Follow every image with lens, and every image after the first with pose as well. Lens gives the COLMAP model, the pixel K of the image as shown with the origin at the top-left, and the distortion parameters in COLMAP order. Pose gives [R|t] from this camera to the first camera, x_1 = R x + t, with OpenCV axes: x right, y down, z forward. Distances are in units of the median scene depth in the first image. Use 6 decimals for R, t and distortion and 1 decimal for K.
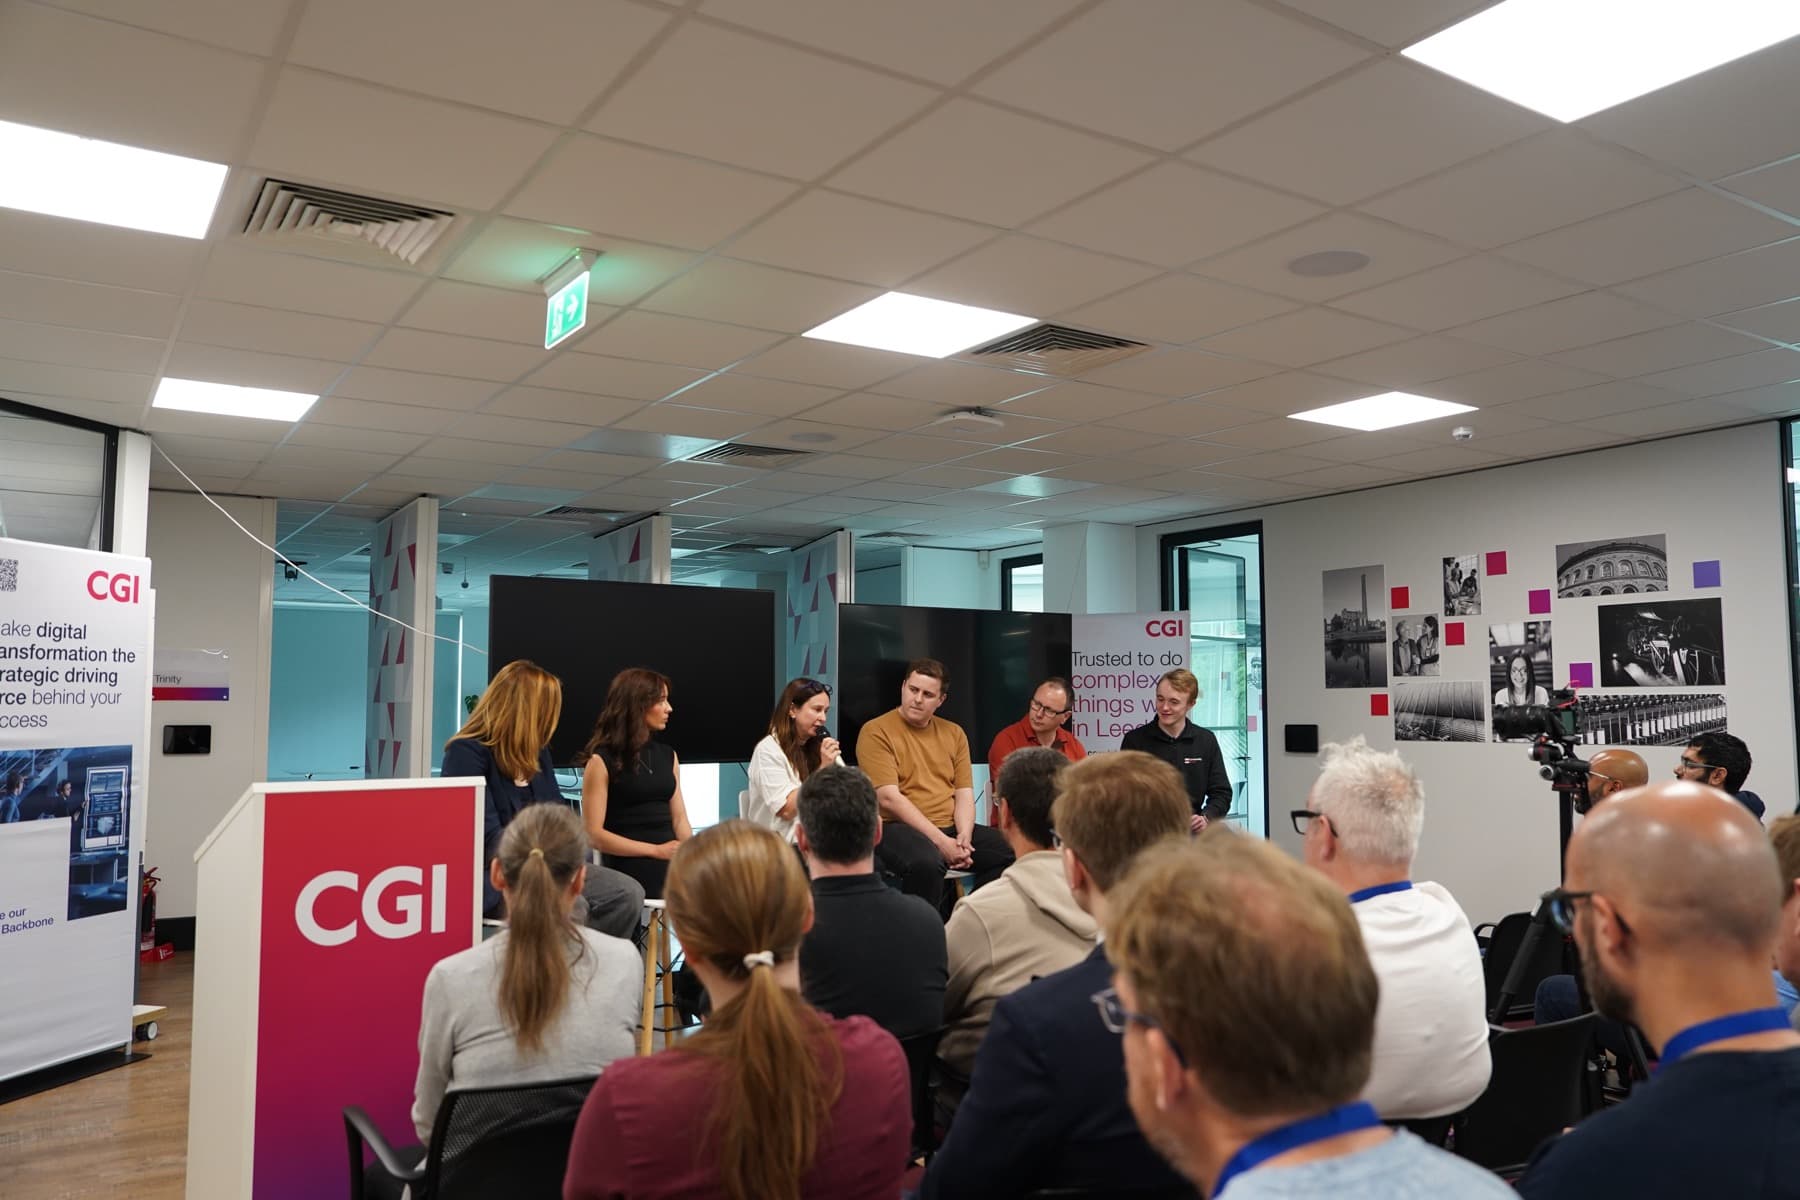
lens RADIAL K [[1353.9, 0, 896.0], [0, 1353.9, 590.3], [0, 0, 1]] dist [-0.109373, 0.127493]
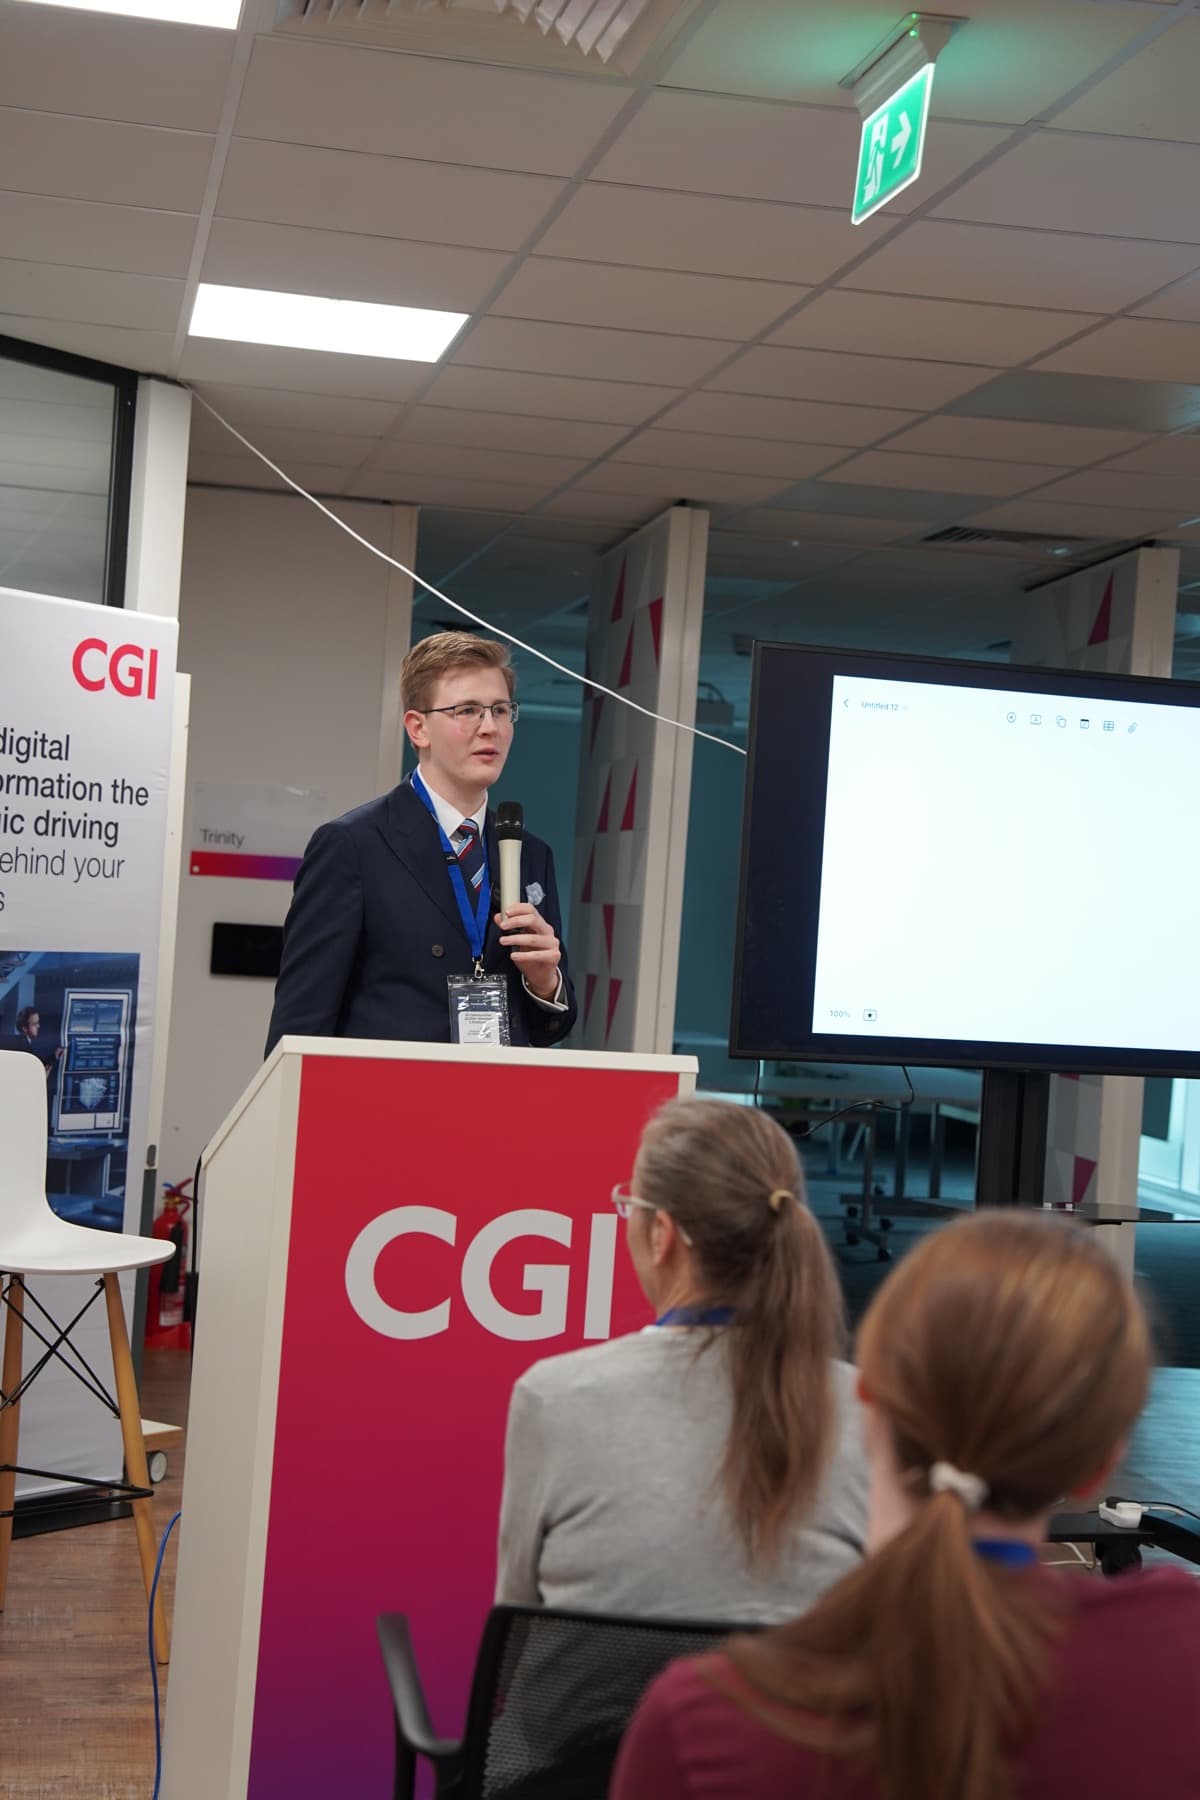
lens RADIAL K [[2836.0, 0, 574.1], [0, 2836.0, 879.7], [0, 0, 1]] dist [0.200929, -0.050228]
pose [[0.921337, 0.058417, -0.384350, 0.043062], [-0.033345, 0.996877, 0.071584, -0.005244], [0.387331, -0.053137, 0.920408, -0.027474]]
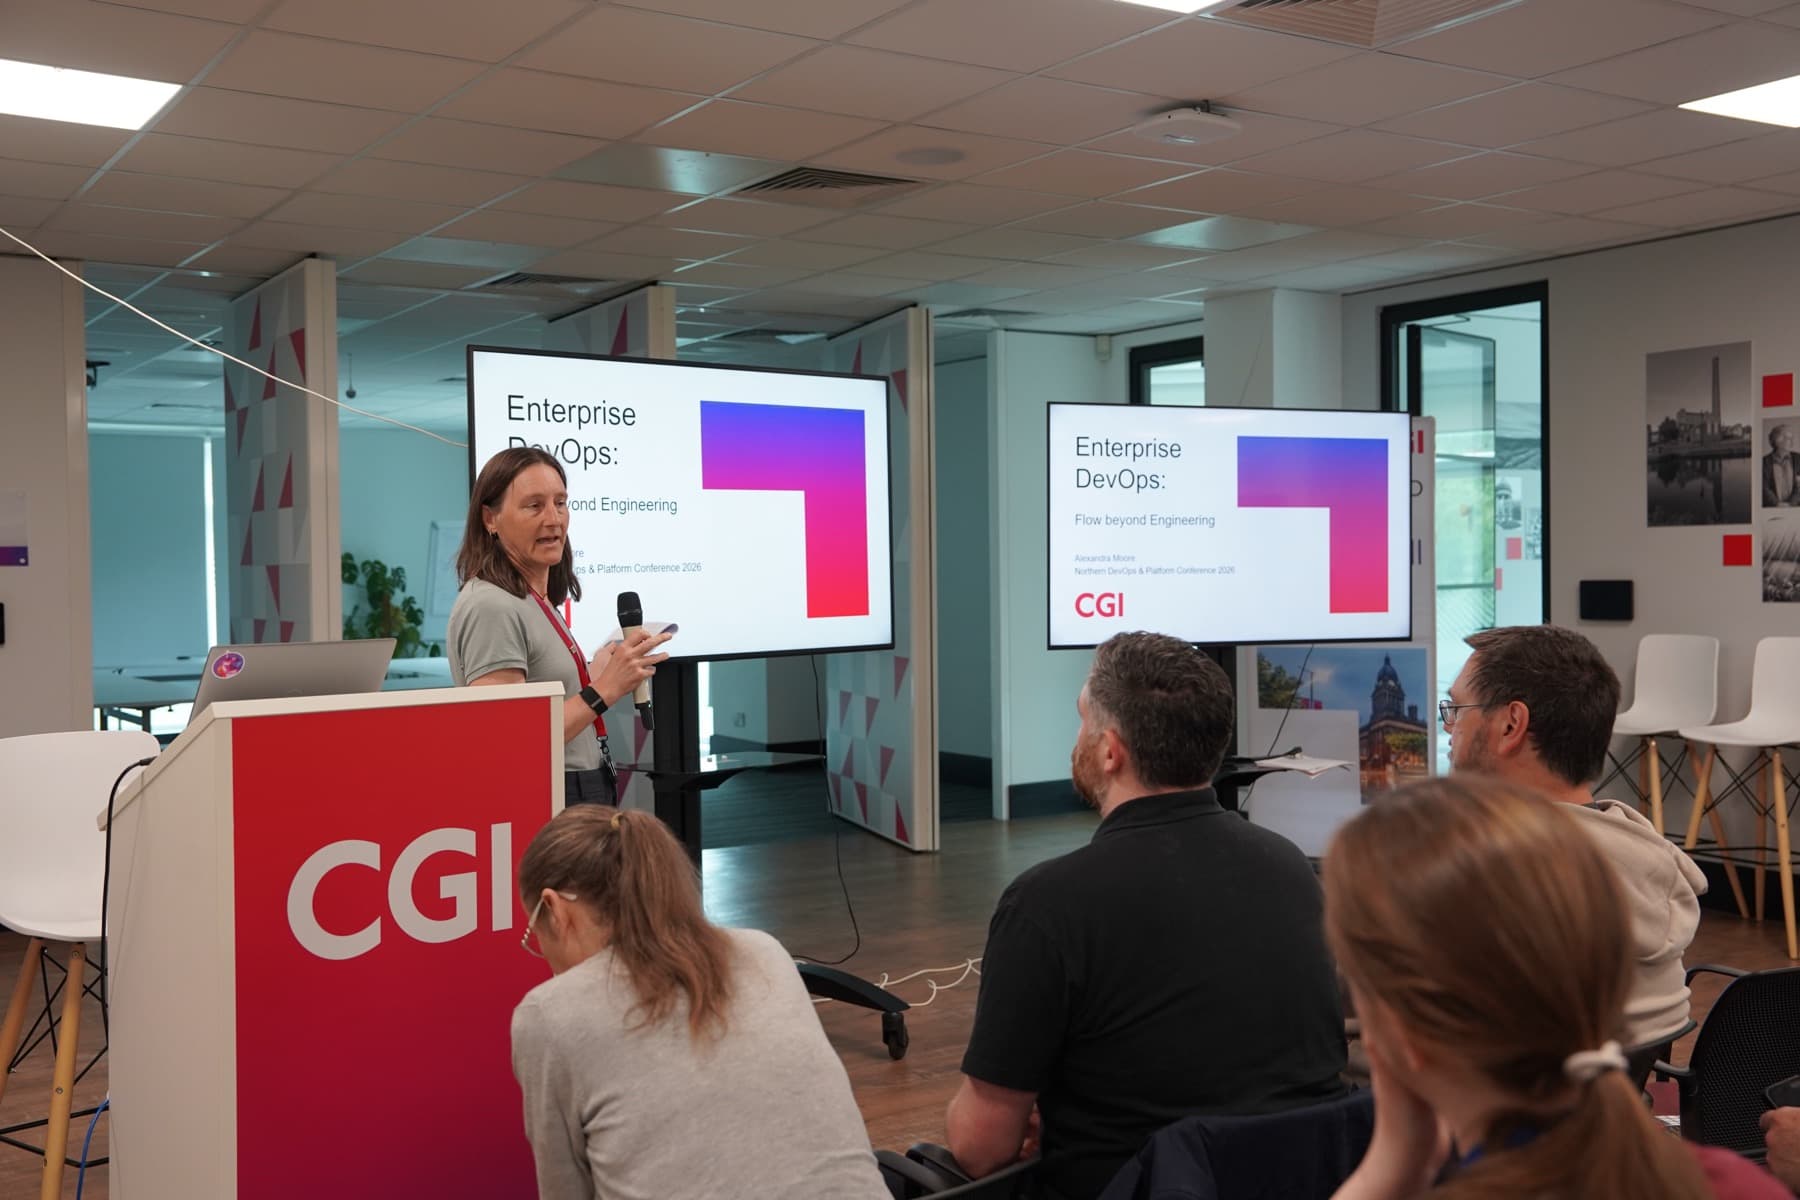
lens RADIAL K [[1821.2, 0, 886.2], [0, 1821.2, 597.0], [0, 0, 1]] dist [-0.003118, 0.125702]
pose [[0.999908, -0.012474, 0.005412, -0.090588], [0.011832, 0.994321, 0.105767, 0.007001], [-0.006701, -0.105693, 0.994376, 0.089643]]
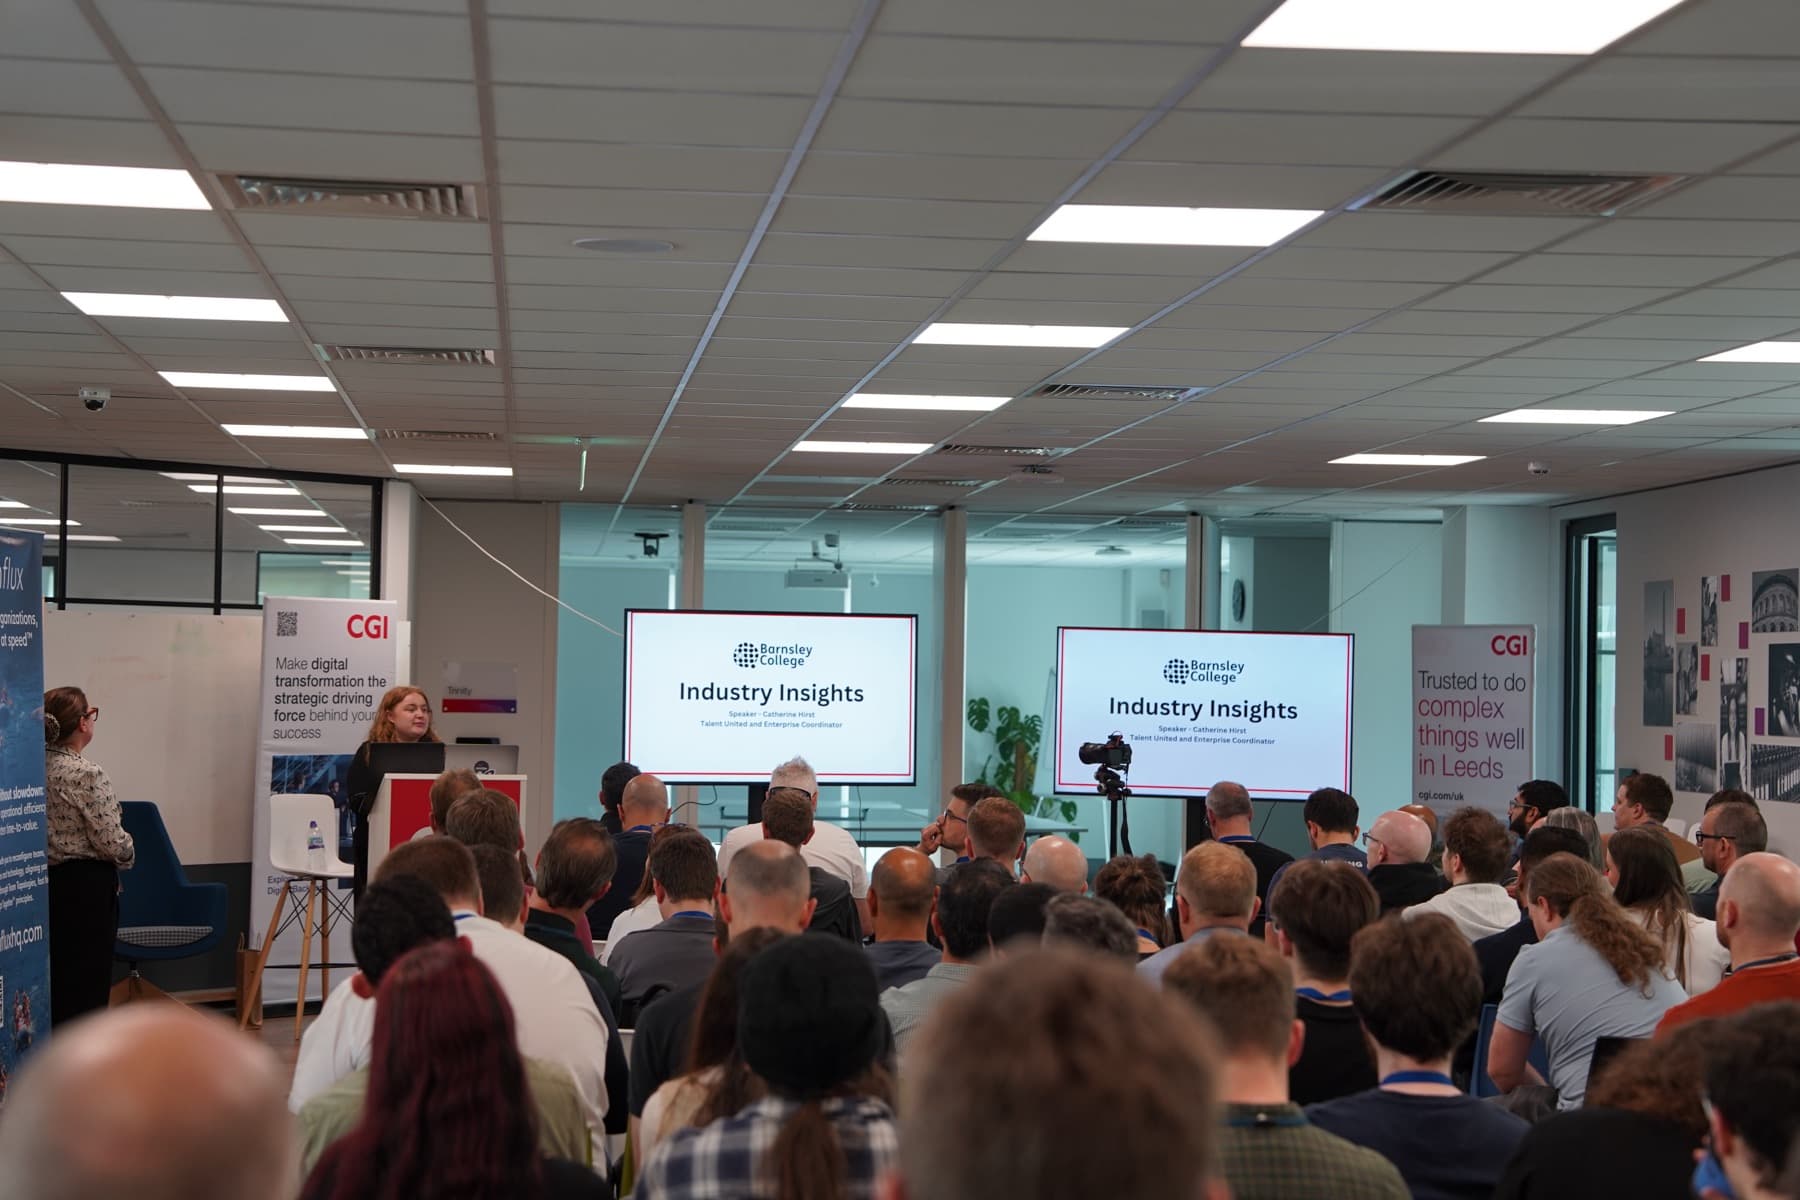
lens RADIAL K [[3461.6, 0, 900.0], [0, 3461.6, 600.0], [0, 0, 1]] dist [0.487940, 0.078131]
pose [[0.892740, 0.005739, -0.450536, 1.108499], [0.019763, 0.998458, 0.051877, -0.156127], [0.450139, -0.055217, 0.891249, -1.413703]]
